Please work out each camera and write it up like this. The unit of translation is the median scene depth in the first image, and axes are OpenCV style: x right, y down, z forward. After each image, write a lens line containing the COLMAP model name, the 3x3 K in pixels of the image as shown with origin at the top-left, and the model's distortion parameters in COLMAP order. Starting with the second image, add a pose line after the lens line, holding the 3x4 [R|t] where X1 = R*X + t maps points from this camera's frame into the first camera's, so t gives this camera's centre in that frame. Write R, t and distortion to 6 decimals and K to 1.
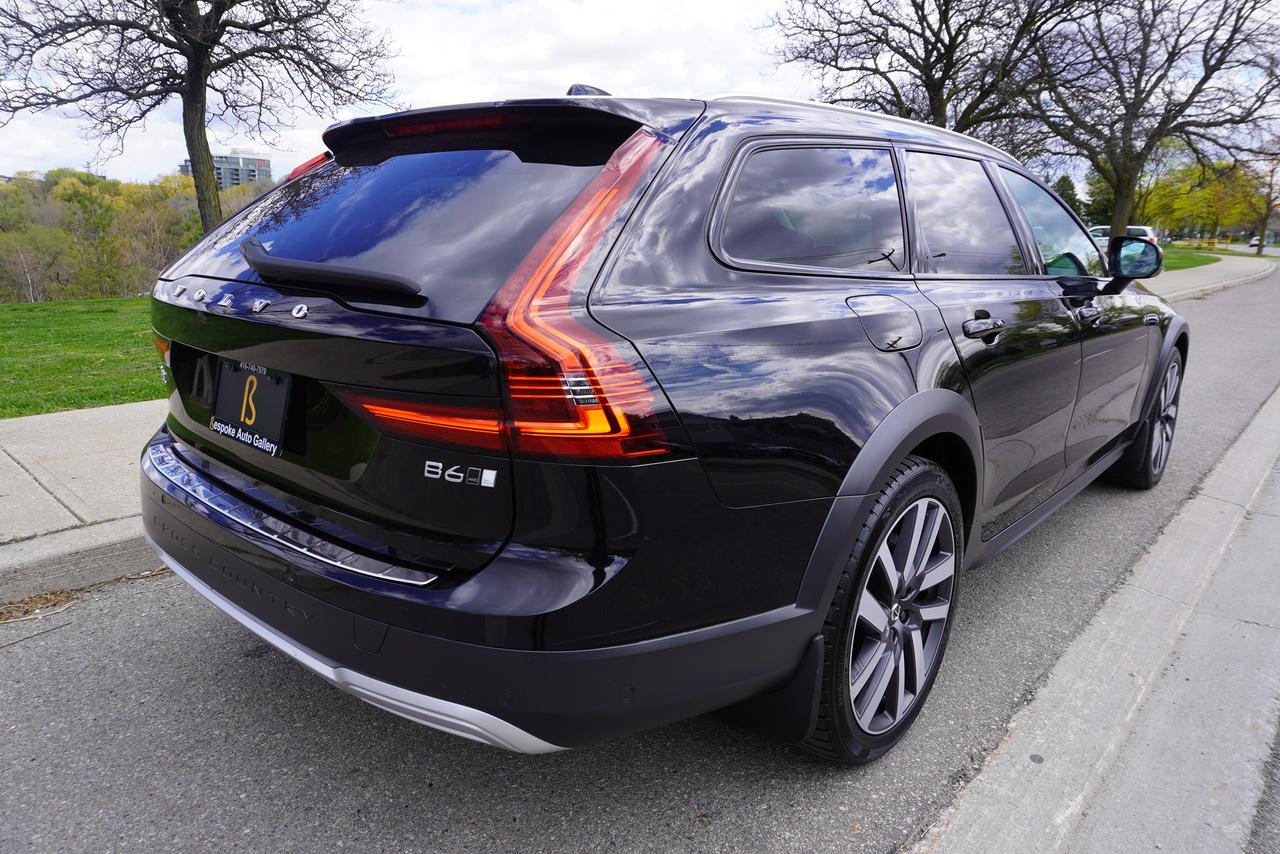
lens RADIAL K [[853.5, 0, 640.0], [0, 853.5, 427.0], [0, 0, 1]] dist [-0.059860, 0.036114]
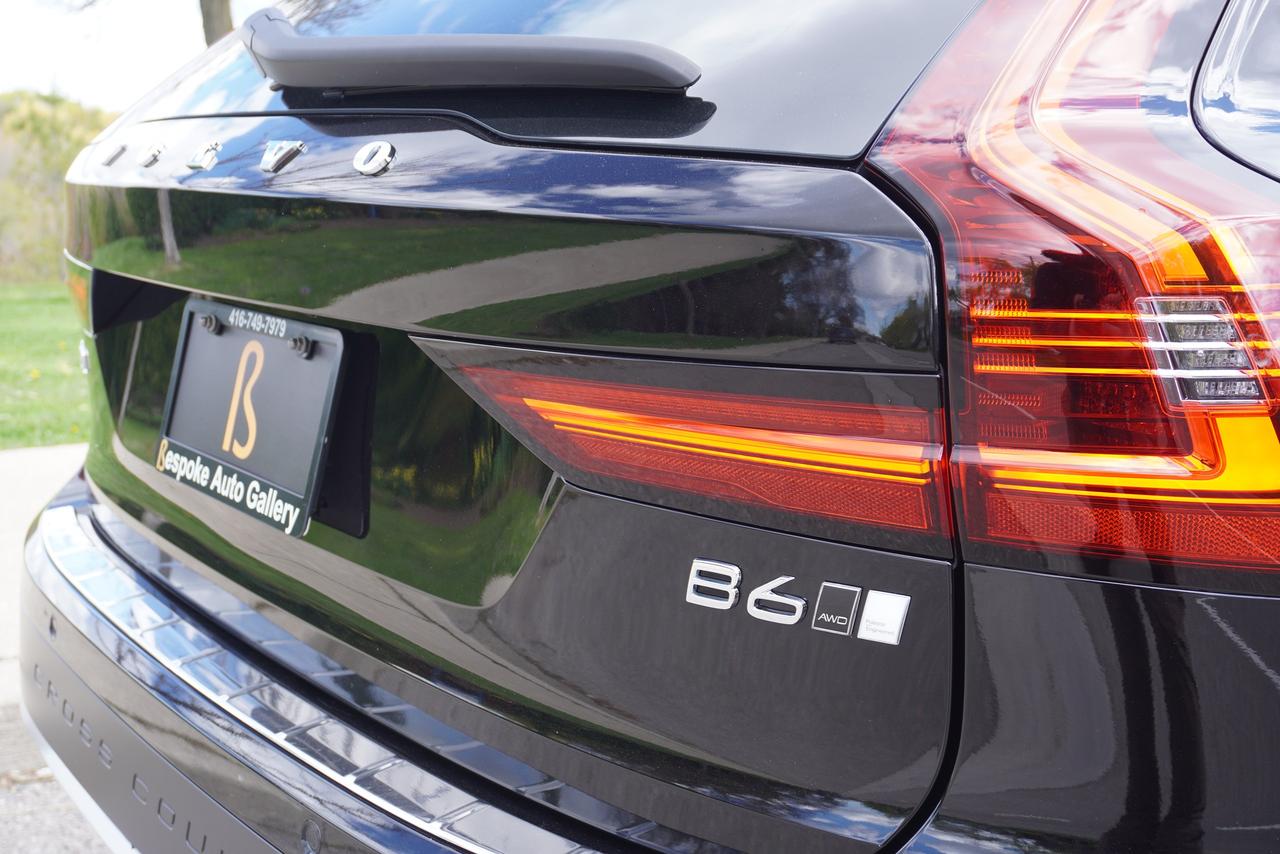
lens RADIAL K [[1458.8, 0, 640.0], [0, 1458.8, 427.0], [0, 0, 1]] dist [-0.015375, -0.024070]
pose [[0.980518, 0.028997, -0.194277, -0.157352], [-0.043537, 0.996526, -0.070991, 0.029424], [0.191544, 0.078067, 0.978374, 0.401501]]
